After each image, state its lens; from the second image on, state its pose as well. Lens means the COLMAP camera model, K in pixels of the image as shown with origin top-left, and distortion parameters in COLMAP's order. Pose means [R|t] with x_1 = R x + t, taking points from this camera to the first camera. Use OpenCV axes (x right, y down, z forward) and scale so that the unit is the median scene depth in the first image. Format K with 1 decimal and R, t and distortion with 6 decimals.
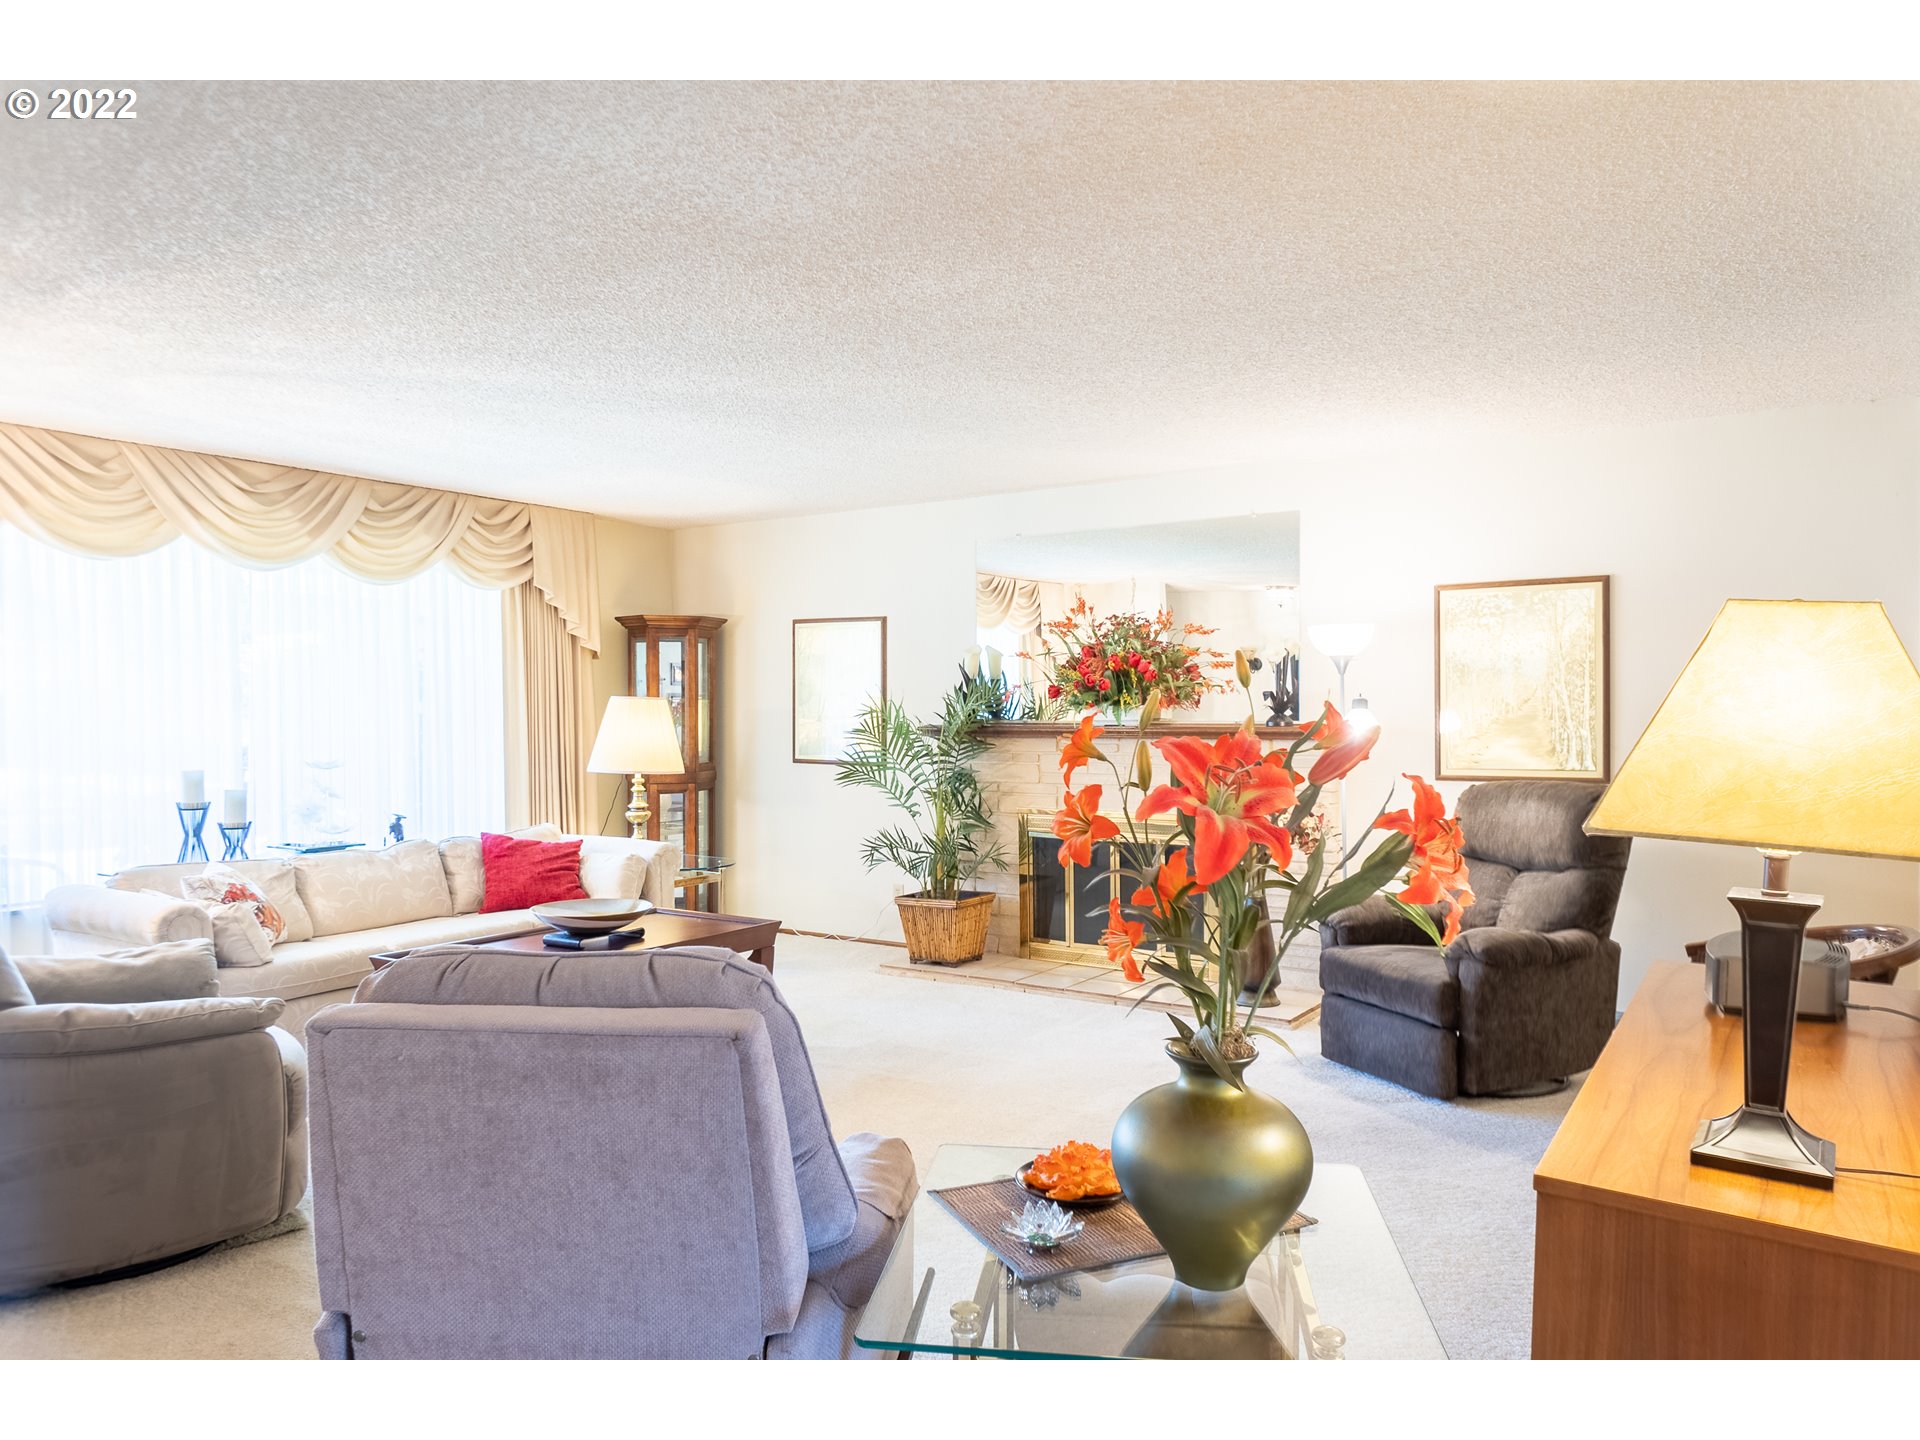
lens RADIAL K [[1309.0, 0, 976.9], [0, 1309.0, 727.1], [0, 0, 1]] dist [0.044054, -0.044167]
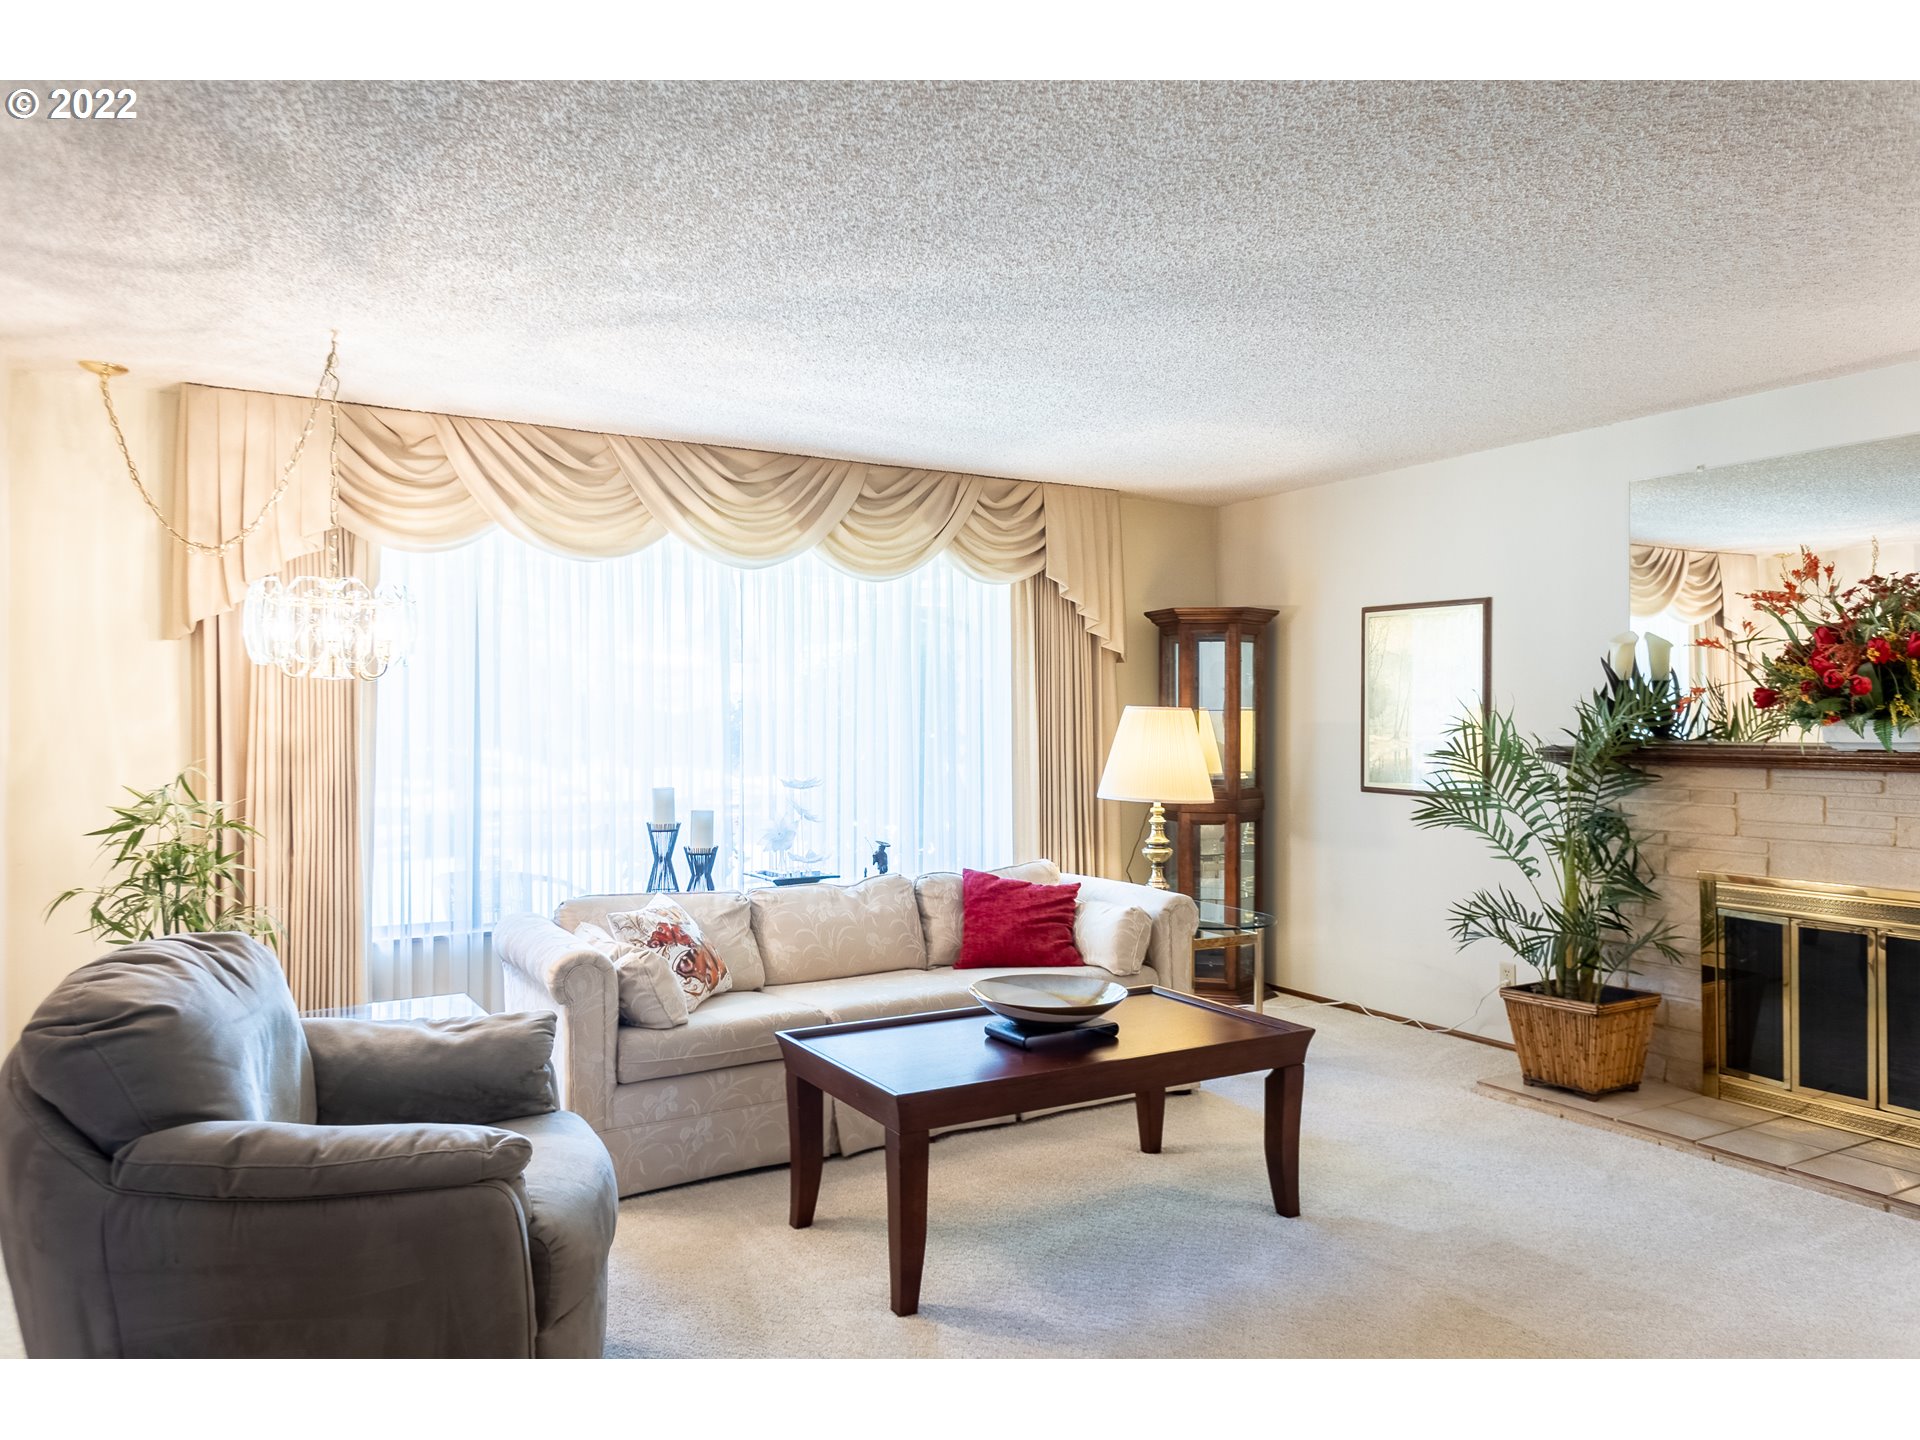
lens RADIAL K [[1317.1, 0, 967.5], [0, 1317.1, 718.6], [0, 0, 1]] dist [0.053725, -0.058402]
pose [[0.897146, 0.002799, -0.441726, -0.003920], [-0.009778, 0.999861, -0.013524, -0.003741], [0.441627, 0.016452, 0.897048, 0.225493]]
